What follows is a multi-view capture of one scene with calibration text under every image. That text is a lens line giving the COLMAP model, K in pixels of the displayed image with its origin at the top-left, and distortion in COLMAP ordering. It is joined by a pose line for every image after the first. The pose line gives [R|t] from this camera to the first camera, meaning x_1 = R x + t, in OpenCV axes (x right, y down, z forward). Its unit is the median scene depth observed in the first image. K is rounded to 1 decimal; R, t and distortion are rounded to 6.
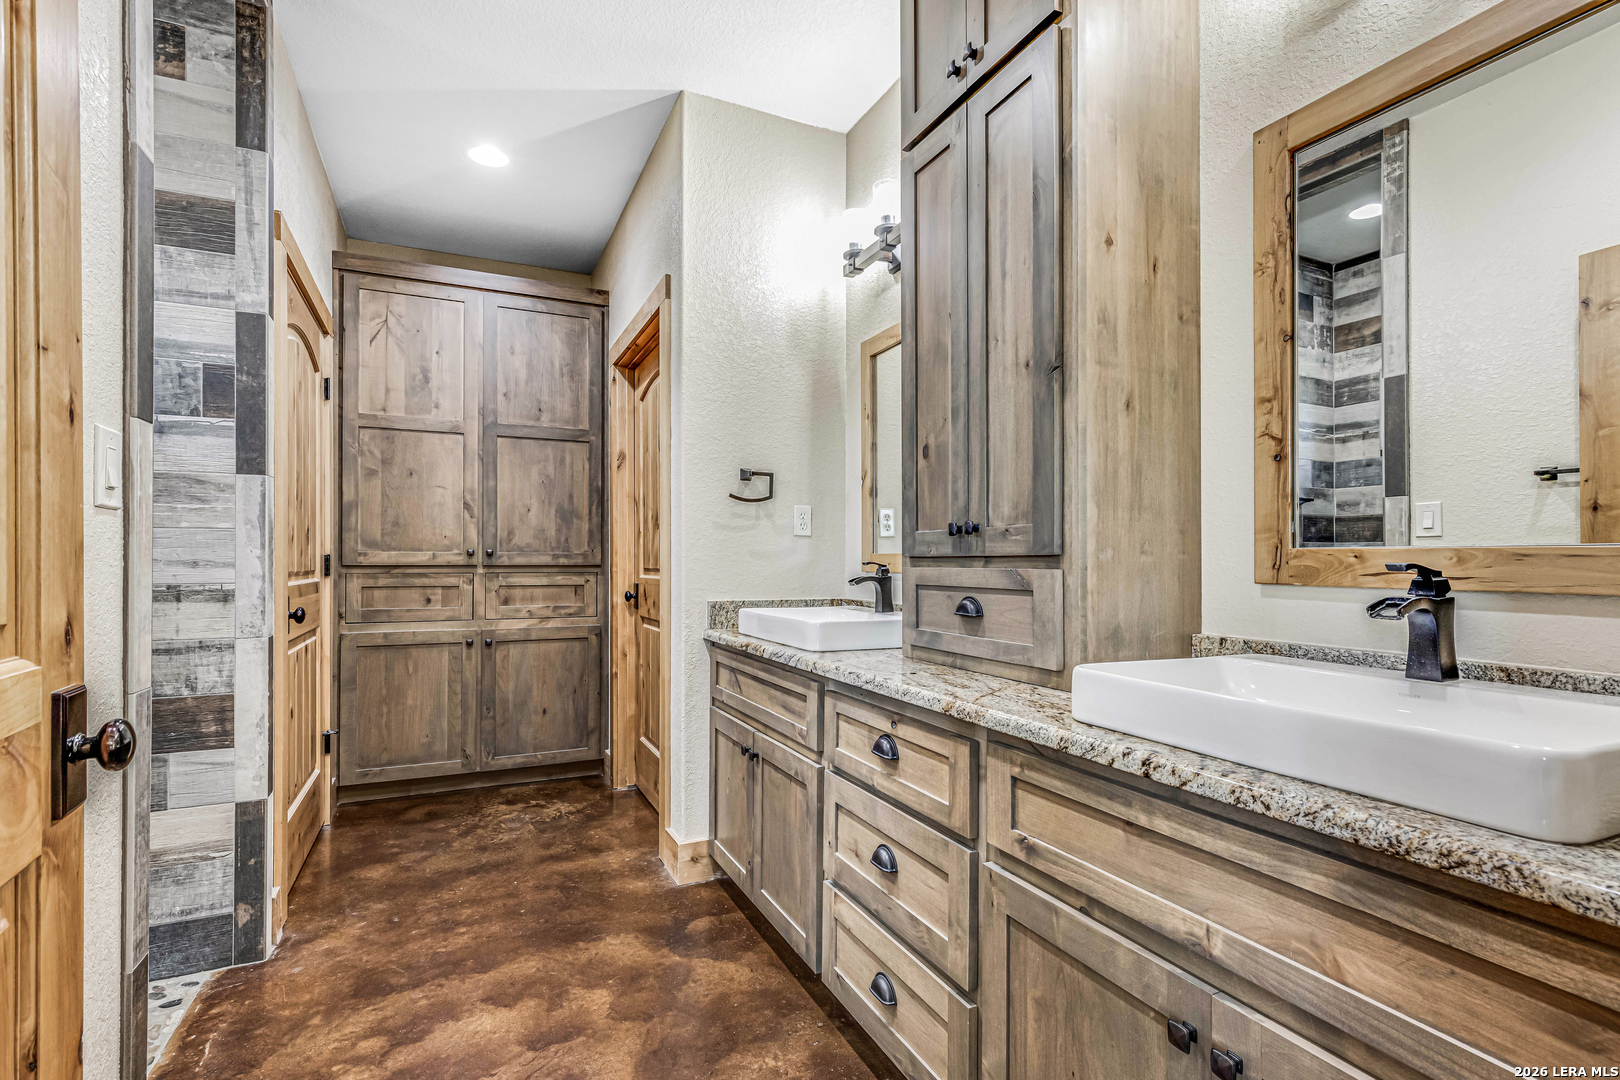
lens RADIAL K [[754.6, 0, 806.8], [0, 754.6, 551.1], [0, 0, 1]] dist [0.013094, 0.000584]
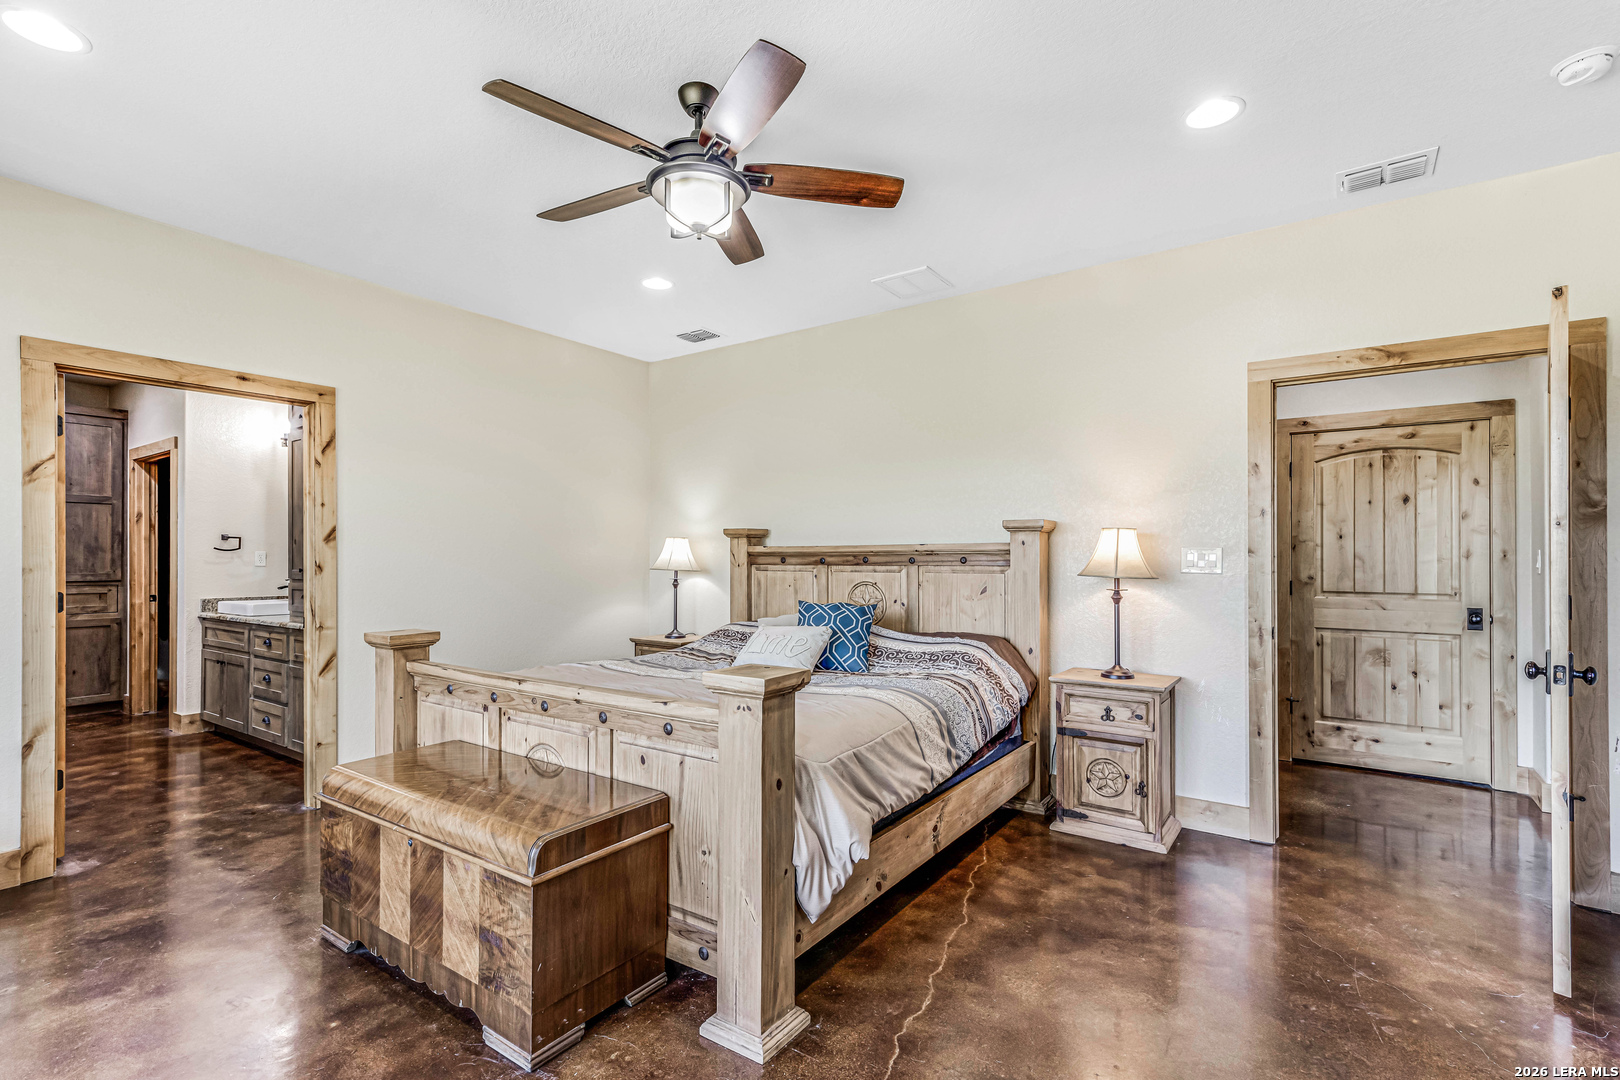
lens RADIAL K [[754.6, 0, 811.7], [0, 754.6, 547.8], [0, 0, 1]] dist [0.013094, 0.000584]
pose [[0.870167, 0.001749, 0.492754, 0.214518], [-0.001681, 0.999998, -0.000581, -0.054188], [-0.492754, -0.000323, 0.870168, -1.182484]]
